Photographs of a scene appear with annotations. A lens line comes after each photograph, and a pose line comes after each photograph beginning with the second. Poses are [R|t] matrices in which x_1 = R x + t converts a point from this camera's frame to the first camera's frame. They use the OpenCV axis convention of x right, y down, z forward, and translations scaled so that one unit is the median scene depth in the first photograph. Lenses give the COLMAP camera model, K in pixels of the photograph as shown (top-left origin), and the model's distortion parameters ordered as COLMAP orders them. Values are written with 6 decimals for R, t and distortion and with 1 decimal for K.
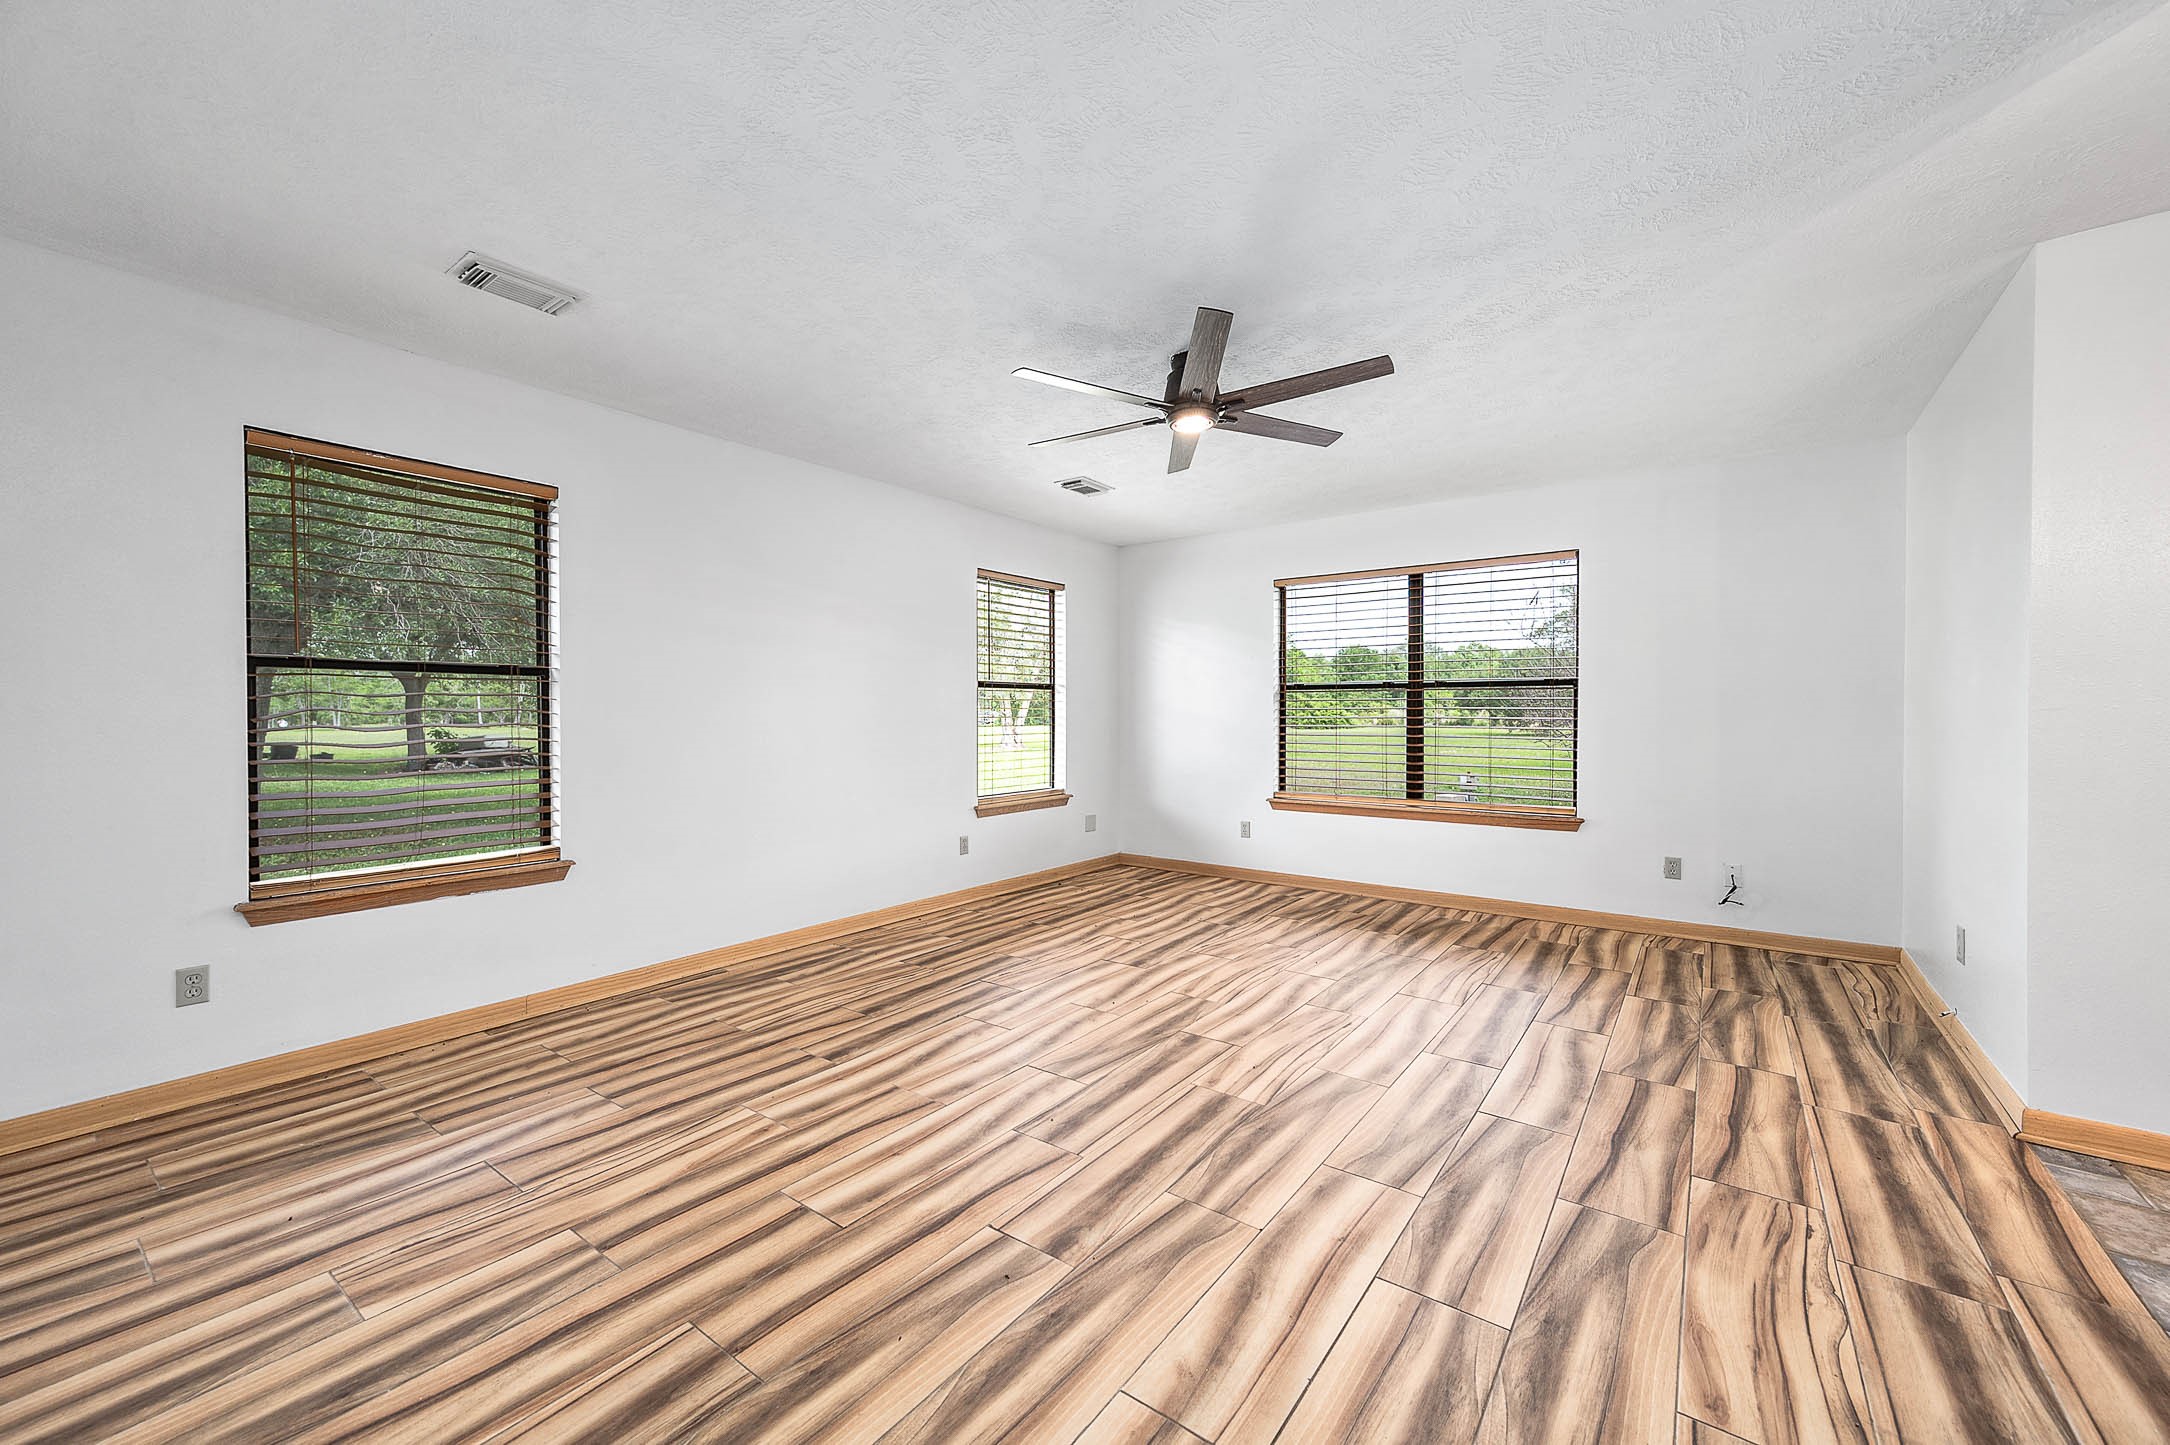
lens RADIAL K [[852.7, 0, 1089.8], [0, 852.7, 718.8], [0, 0, 1]] dist [0.005182, 0.002406]
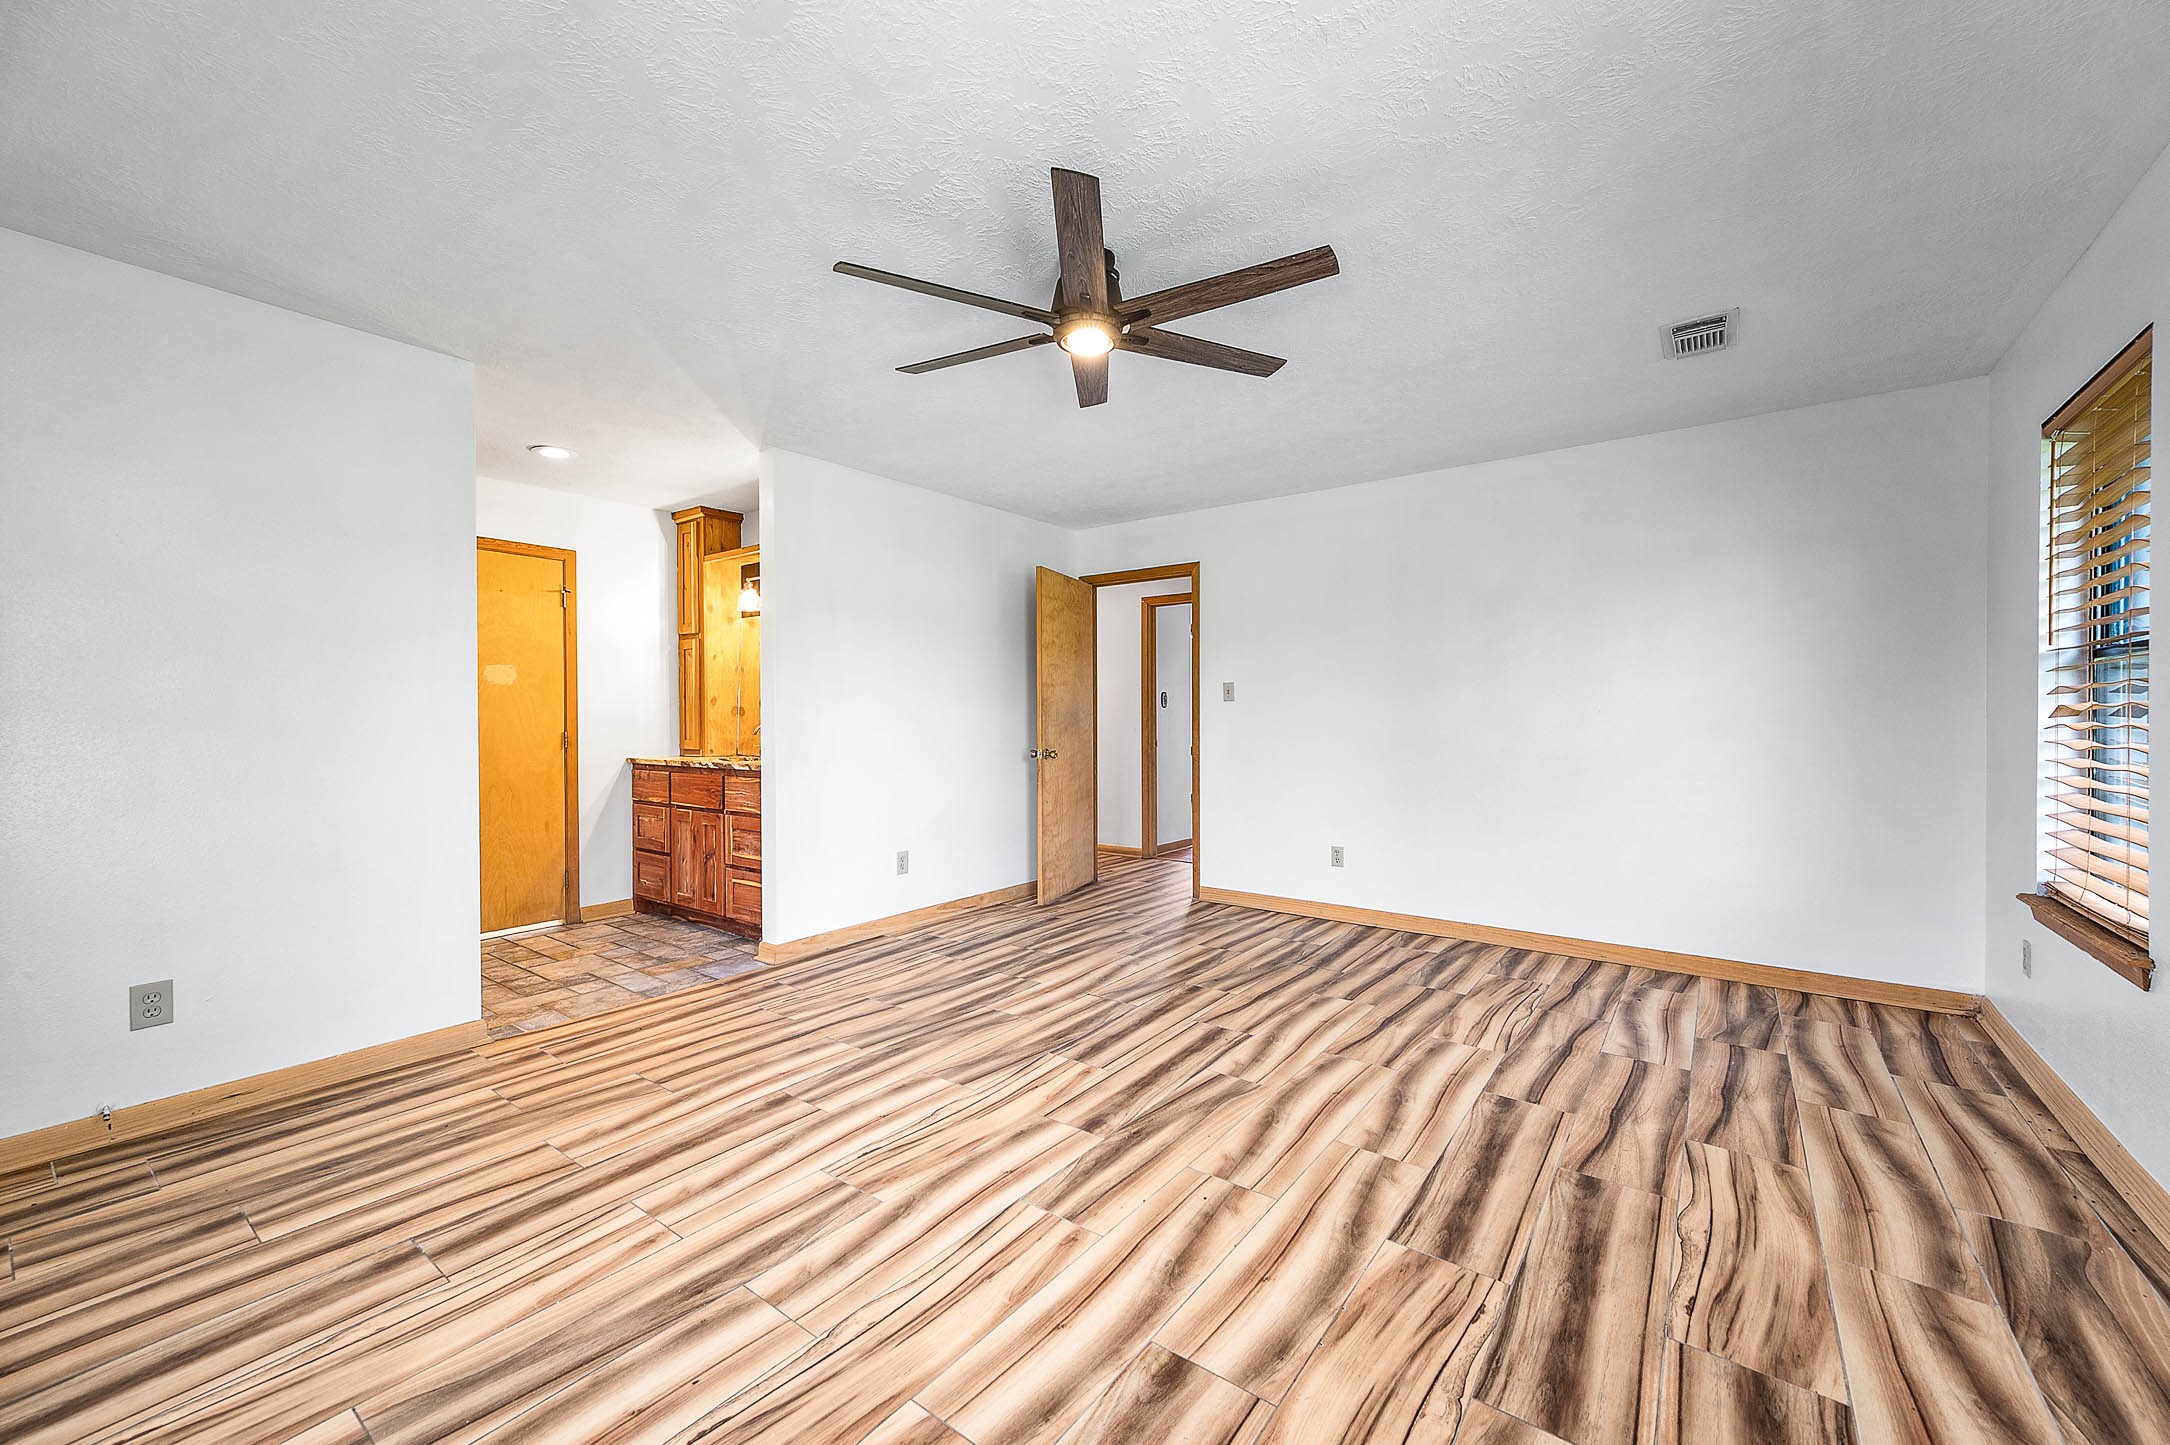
lens RADIAL K [[852.7, 0, 1091.0], [0, 852.7, 728.9], [0, 0, 1]] dist [0.005182, 0.002406]
pose [[-0.999967, 0.007605, 0.002944, 0.141646], [0.007657, 0.999808, 0.018009, -0.008520], [-0.002806, 0.018031, -0.999833, 2.181110]]
